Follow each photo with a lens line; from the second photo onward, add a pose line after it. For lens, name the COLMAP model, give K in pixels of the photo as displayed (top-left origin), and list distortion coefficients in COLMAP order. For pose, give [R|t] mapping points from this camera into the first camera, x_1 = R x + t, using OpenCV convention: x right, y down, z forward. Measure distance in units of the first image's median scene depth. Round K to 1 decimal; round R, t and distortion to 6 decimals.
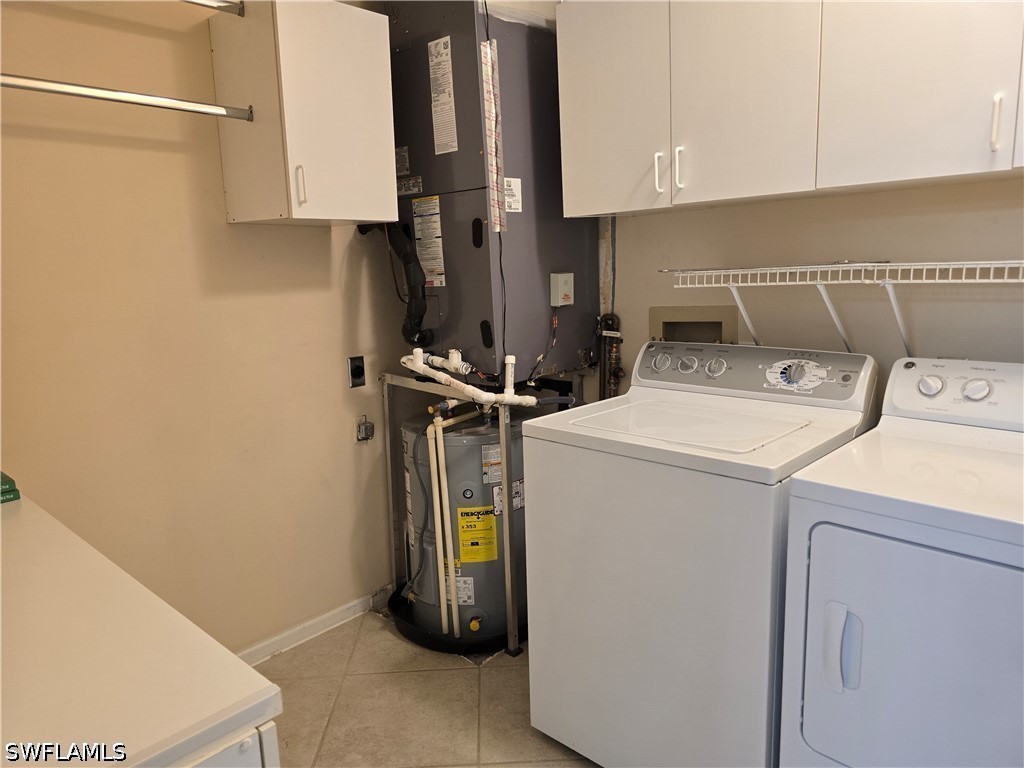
lens RADIAL K [[694.4, 0, 511.6], [0, 694.4, 384.1], [0, 0, 1]] dist [0.057629, -0.050830]
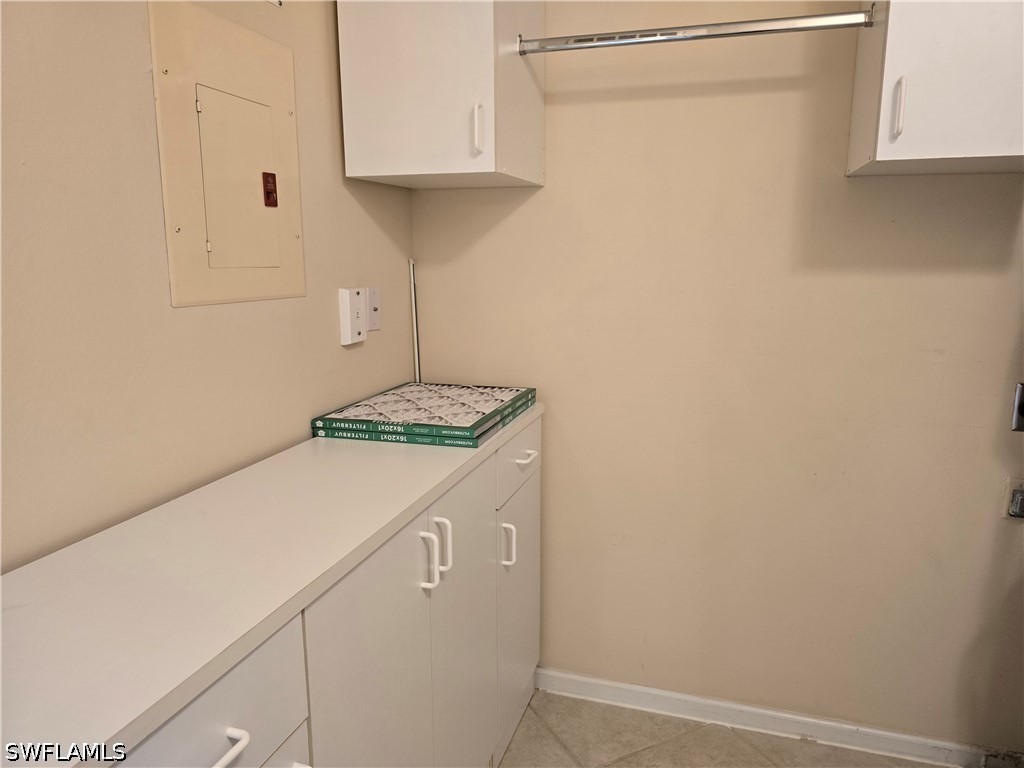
lens RADIAL K [[694.4, 0, 511.3], [0, 694.4, 385.4], [0, 0, 1]] dist [0.057629, -0.050830]
pose [[0.413050, 0.198459, -0.888822, 0.140263], [-0.152646, 0.977247, 0.147265, -0.060400], [0.897824, 0.074847, 0.433946, 0.333964]]
